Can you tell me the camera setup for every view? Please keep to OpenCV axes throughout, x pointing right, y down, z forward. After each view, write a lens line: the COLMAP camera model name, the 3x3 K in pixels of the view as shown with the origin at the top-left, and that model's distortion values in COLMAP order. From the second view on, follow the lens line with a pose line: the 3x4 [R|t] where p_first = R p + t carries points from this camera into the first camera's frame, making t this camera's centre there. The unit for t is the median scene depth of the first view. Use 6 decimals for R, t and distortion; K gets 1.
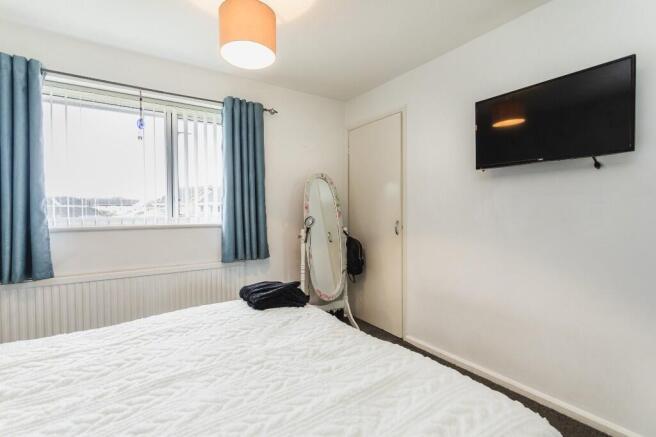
lens RADIAL K [[304.7, 0, 324.4], [0, 304.7, 217.3], [0, 0, 1]] dist [-0.002047, 0.000149]
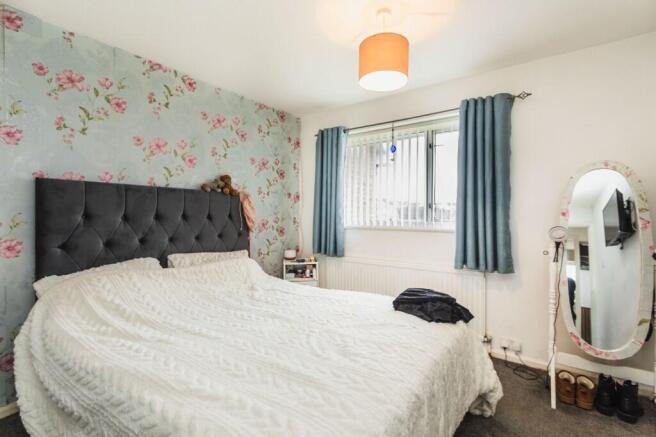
lens RADIAL K [[304.7, 0, 324.4], [0, 304.7, 217.3], [0, 0, 1]] dist [-0.002047, 0.000149]
pose [[0.356775, 0.015505, -0.934062, 0.496069], [-0.024598, 0.999672, 0.007199, -0.017848], [0.933866, 0.020408, 0.357039, 0.265882]]
